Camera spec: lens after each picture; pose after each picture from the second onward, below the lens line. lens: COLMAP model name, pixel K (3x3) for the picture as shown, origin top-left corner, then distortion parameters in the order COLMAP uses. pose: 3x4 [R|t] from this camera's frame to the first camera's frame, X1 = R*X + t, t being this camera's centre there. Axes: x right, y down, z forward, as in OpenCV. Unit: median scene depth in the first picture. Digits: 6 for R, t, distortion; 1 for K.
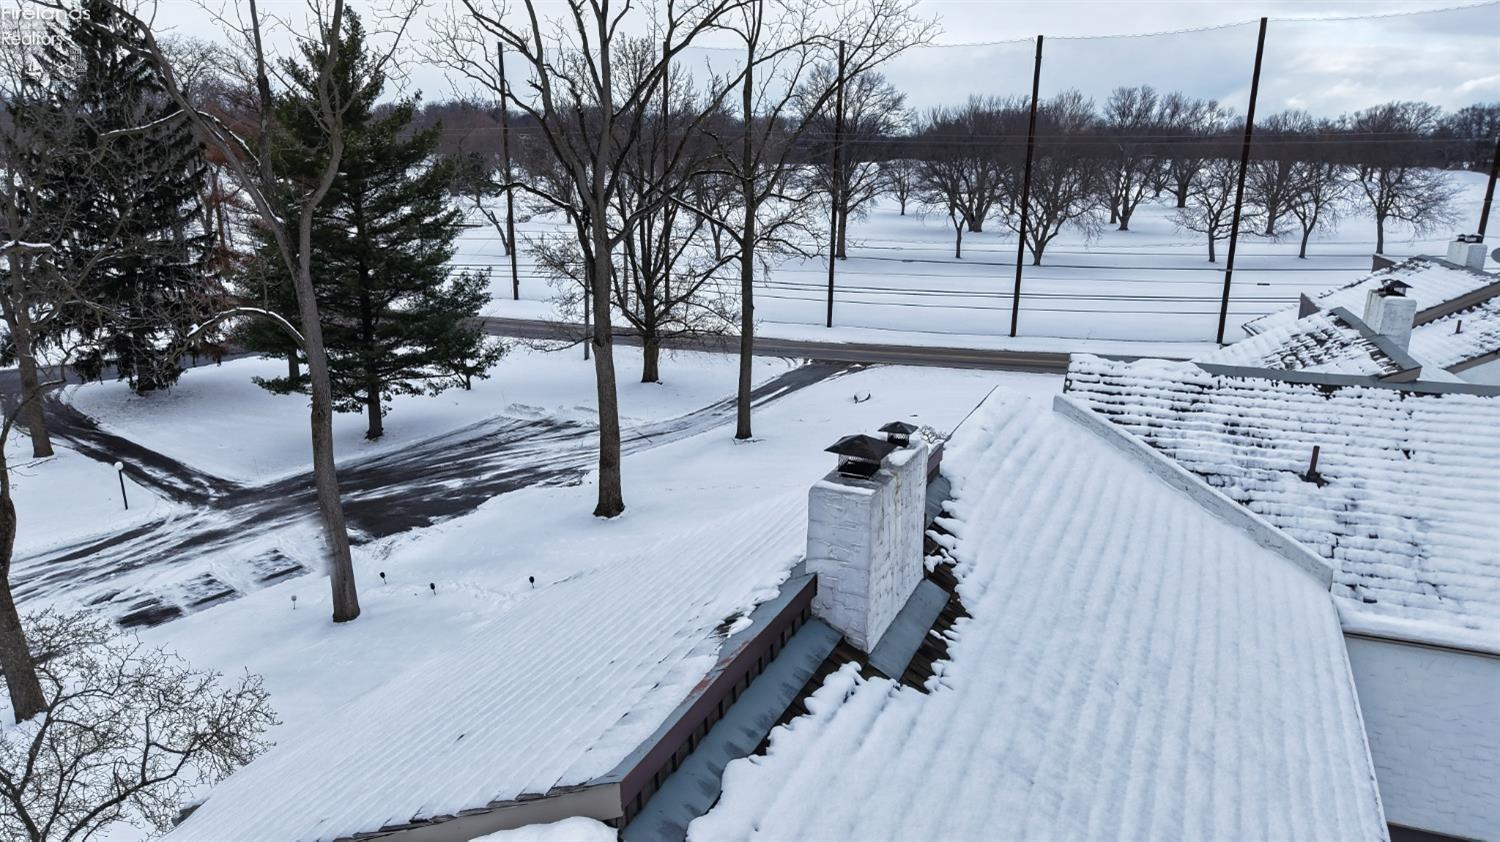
lens RADIAL K [[1000.3, 0, 749.8], [0, 1000.3, 485.7], [0, 0, 1]] dist [0.029469, -0.030987]
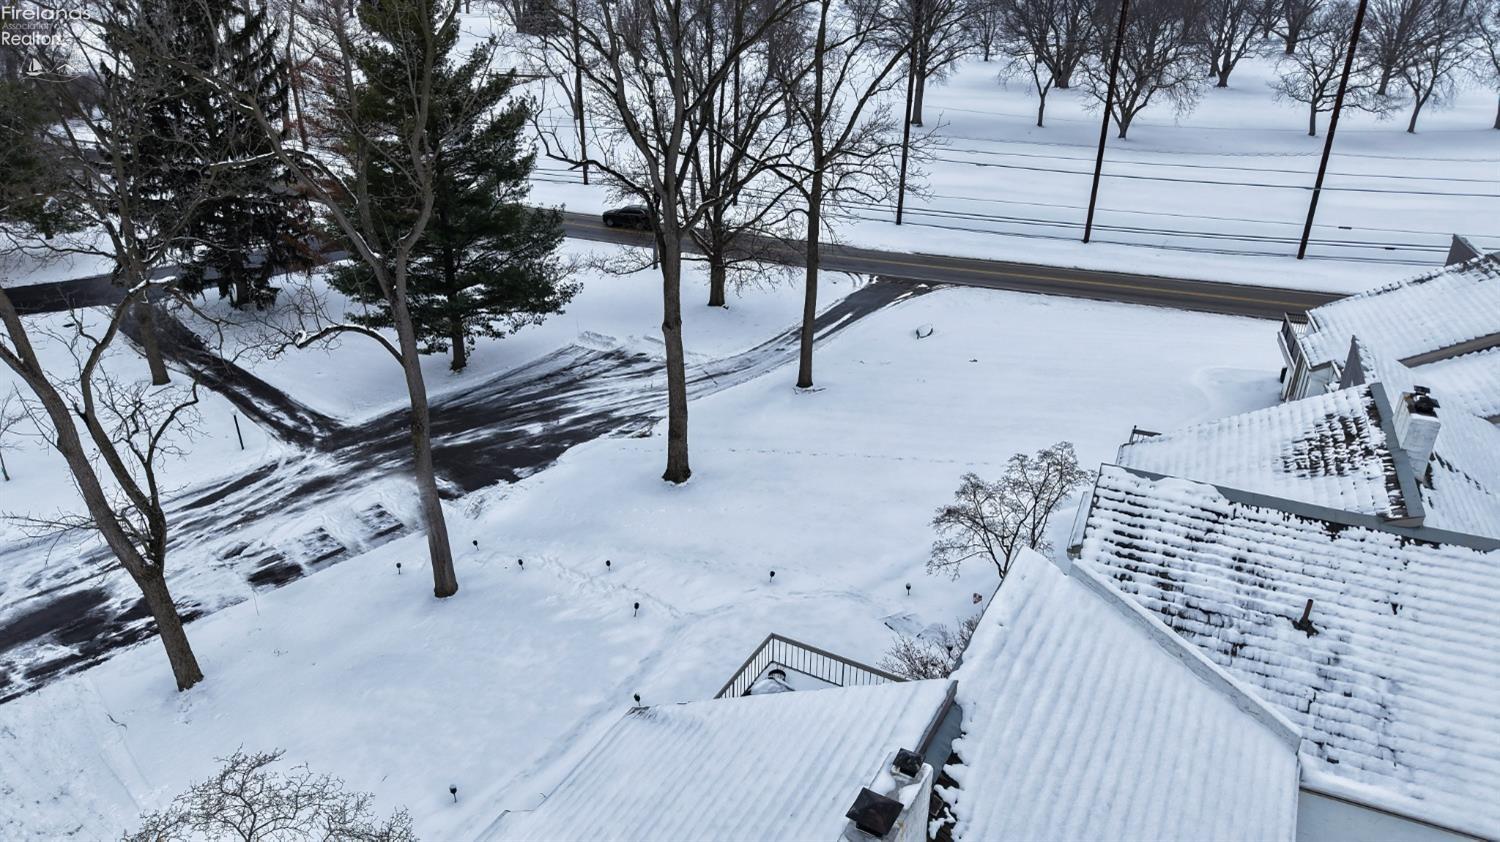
lens RADIAL K [[1000.3, 0, 747.8], [0, 1000.3, 470.6], [0, 0, 1]] dist [0.029469, -0.030987]
pose [[0.997465, 0.031743, -0.063694, 0.003737], [-0.020514, 0.985270, 0.169768, -0.164257], [0.068144, -0.168031, 0.983424, -0.052584]]
